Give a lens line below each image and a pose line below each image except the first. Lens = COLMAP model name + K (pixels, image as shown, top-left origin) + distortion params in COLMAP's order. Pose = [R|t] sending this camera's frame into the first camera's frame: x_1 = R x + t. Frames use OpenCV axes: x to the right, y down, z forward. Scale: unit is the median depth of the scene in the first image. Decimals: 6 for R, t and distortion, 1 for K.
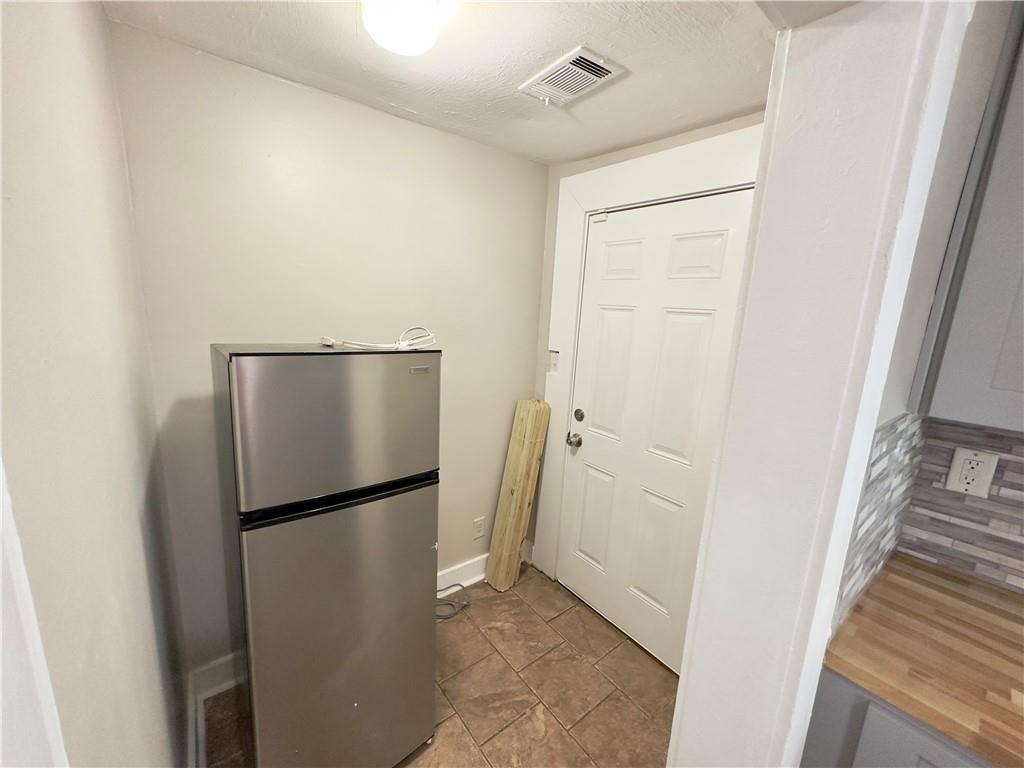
lens RADIAL K [[408.9, 0, 510.7], [0, 408.9, 383.5], [0, 0, 1]] dist [-0.000342, -0.000565]
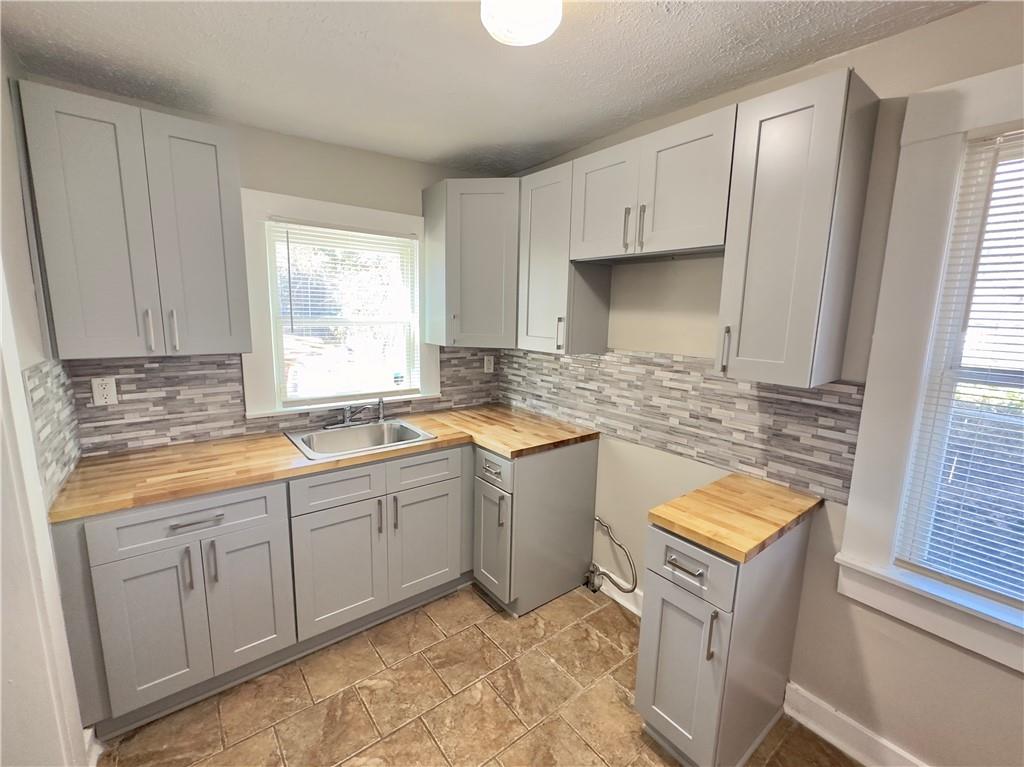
lens RADIAL K [[439.8, 0, 511.6], [0, 439.8, 382.5], [0, 0, 1]] dist [-0.001140, -0.000396]
pose [[0.013794, -0.211863, 0.977202, -0.579259], [0.170866, 0.963420, 0.206463, 0.098237], [-0.985198, 0.164122, 0.049489, -0.717561]]
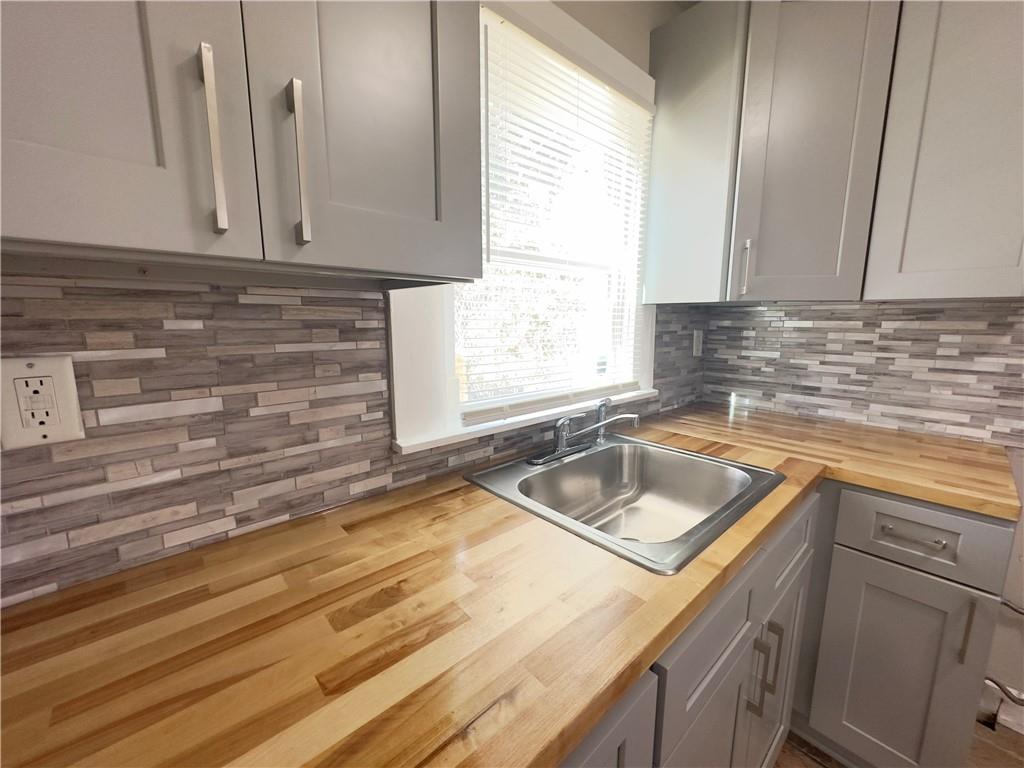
lens RADIAL K [[408.9, 0, 510.5], [0, 408.9, 383.9], [0, 0, 1]] dist [-0.000342, -0.000565]
pose [[-0.055576, -0.207958, 0.976558, 0.595588], [0.187256, 0.958543, 0.214779, 0.198044], [-0.980738, 0.194803, -0.014330, 0.416986]]
